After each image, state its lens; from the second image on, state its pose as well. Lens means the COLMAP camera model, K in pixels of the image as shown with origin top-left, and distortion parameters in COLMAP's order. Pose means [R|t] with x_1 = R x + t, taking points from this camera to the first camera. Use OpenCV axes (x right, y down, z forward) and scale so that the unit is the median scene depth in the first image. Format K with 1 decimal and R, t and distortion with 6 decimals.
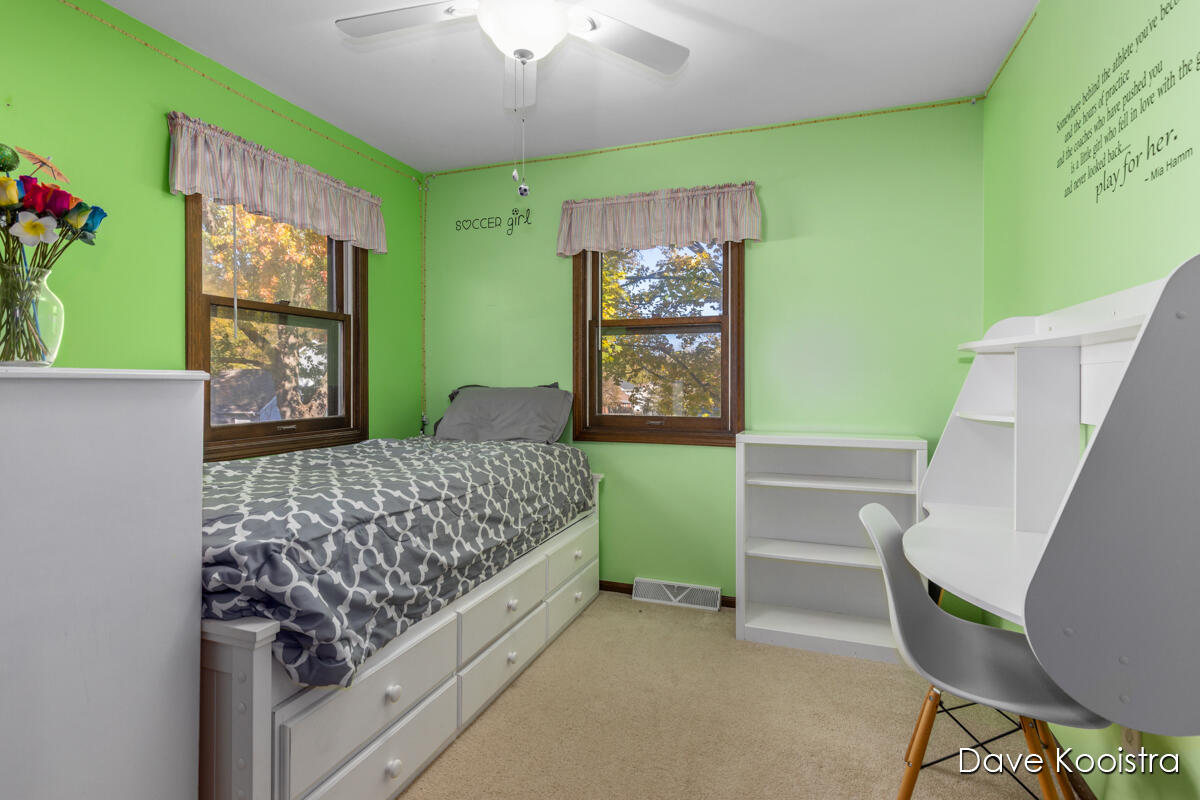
lens RADIAL K [[558.1, 0, 607.3], [0, 558.1, 382.3], [0, 0, 1]] dist [-0.000413, -0.000407]
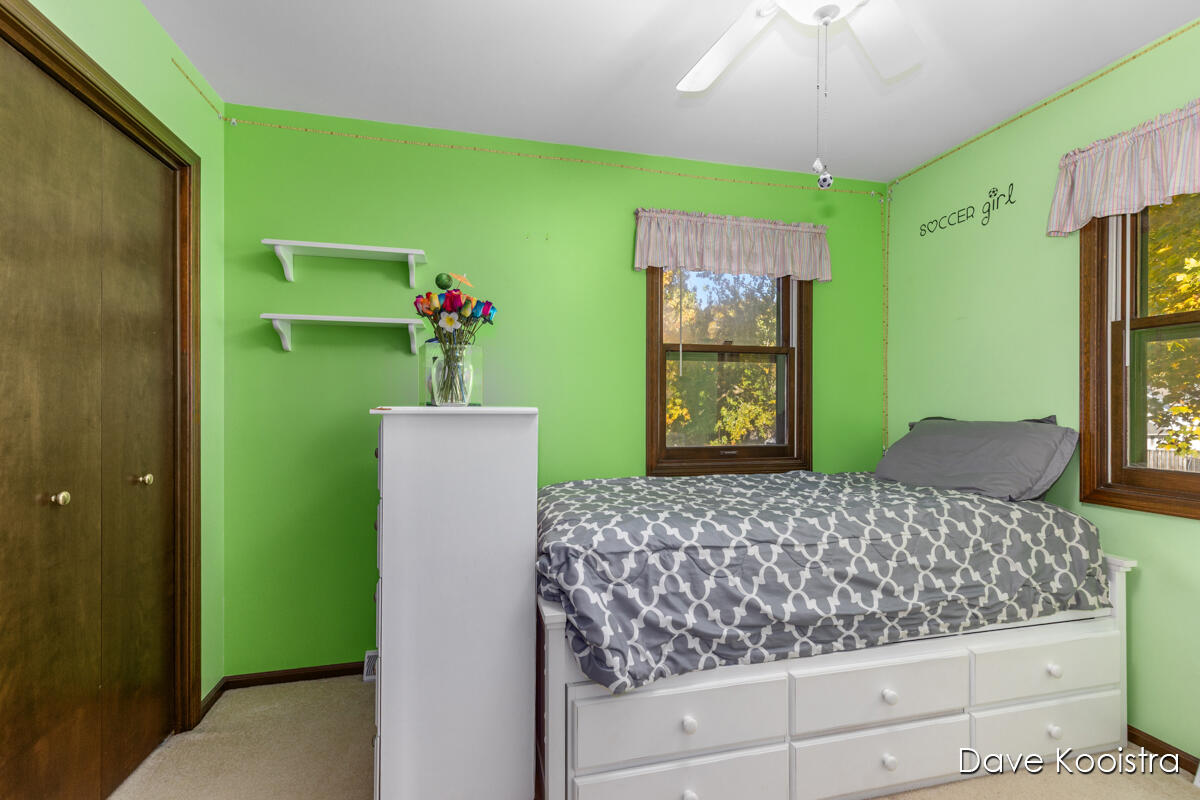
lens RADIAL K [[538.9, 0, 609.8], [0, 538.9, 405.3], [0, 0, 1]] dist [0.003055, -0.000318]
pose [[0.560832, -0.003218, -0.827923, 0.285422], [-0.003393, 0.999975, -0.006184, -0.011675], [0.827922, 0.006277, 0.560807, 0.271602]]
